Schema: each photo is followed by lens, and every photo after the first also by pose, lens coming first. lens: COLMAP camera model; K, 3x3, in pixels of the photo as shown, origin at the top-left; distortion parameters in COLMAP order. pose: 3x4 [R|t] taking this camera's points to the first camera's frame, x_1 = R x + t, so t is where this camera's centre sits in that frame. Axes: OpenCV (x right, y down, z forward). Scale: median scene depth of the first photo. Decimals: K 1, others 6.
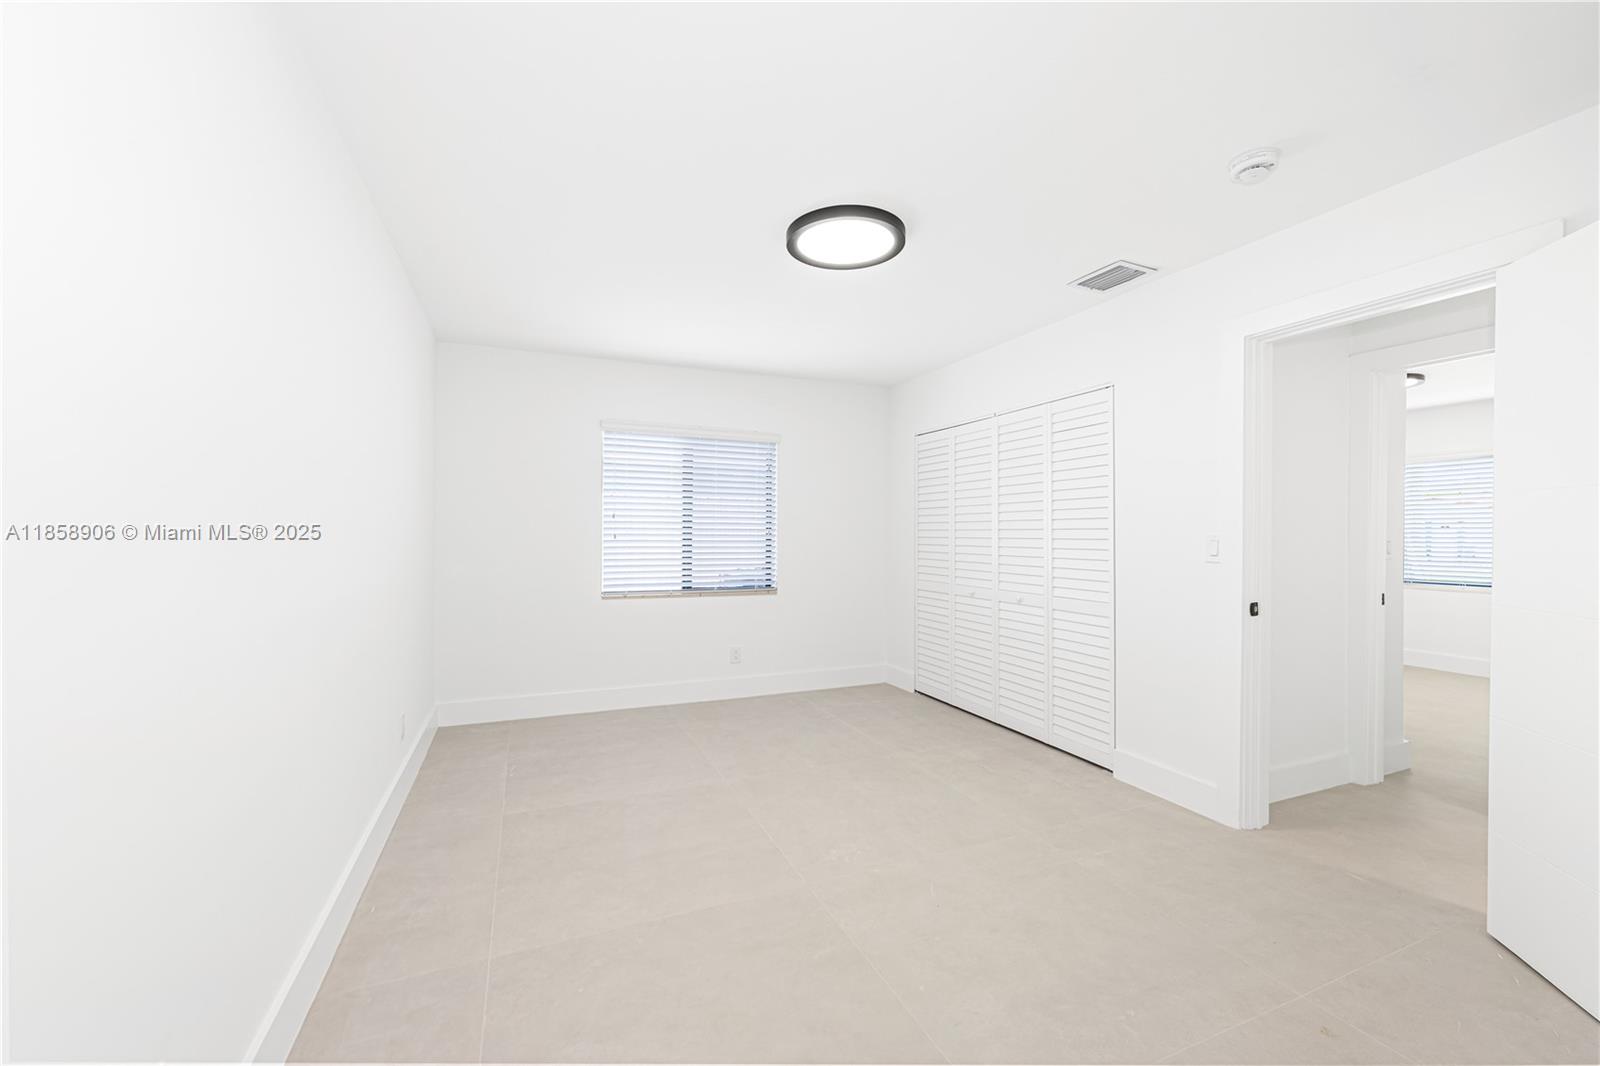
lens RADIAL K [[638.2, 0, 795.1], [0, 638.2, 541.1], [0, 0, 1]] dist [-0.001416, -0.000168]
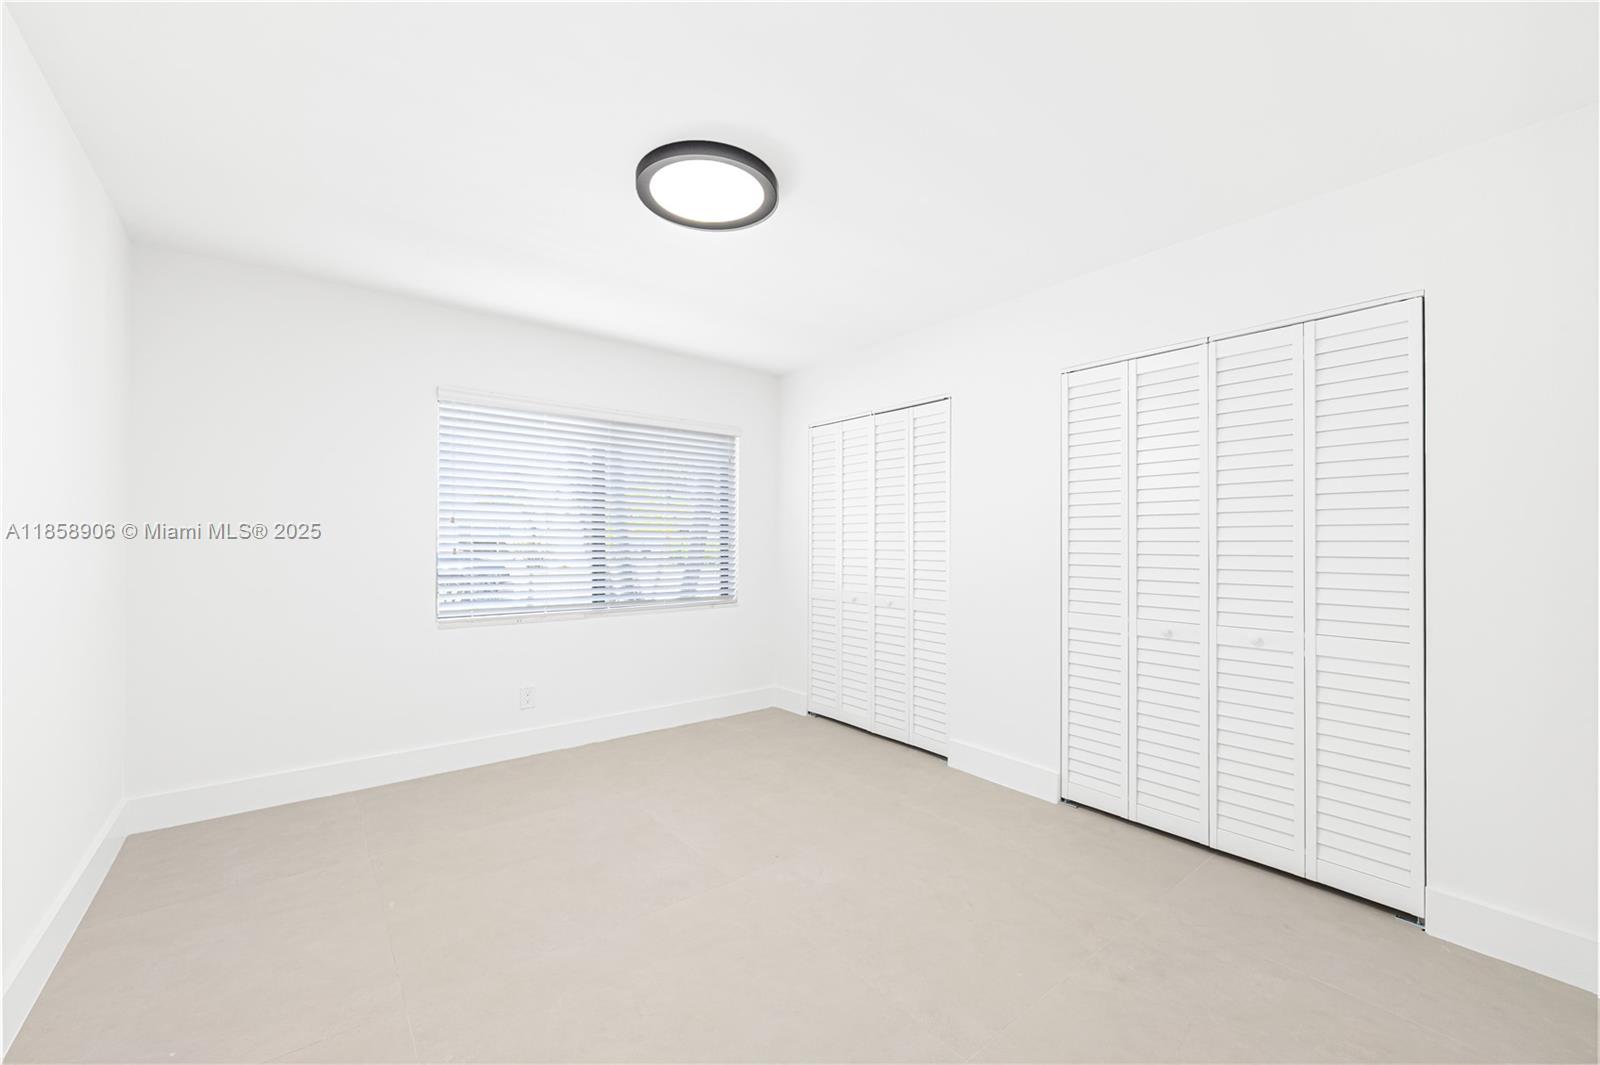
lens RADIAL K [[638.2, 0, 795.1], [0, 638.2, 540.6], [0, 0, 1]] dist [-0.001416, -0.000168]
pose [[0.965576, -0.017900, 0.259503, -0.092373], [0.020118, 0.999780, -0.005890, -0.004332], [-0.259340, 0.010908, 0.965724, 0.203176]]
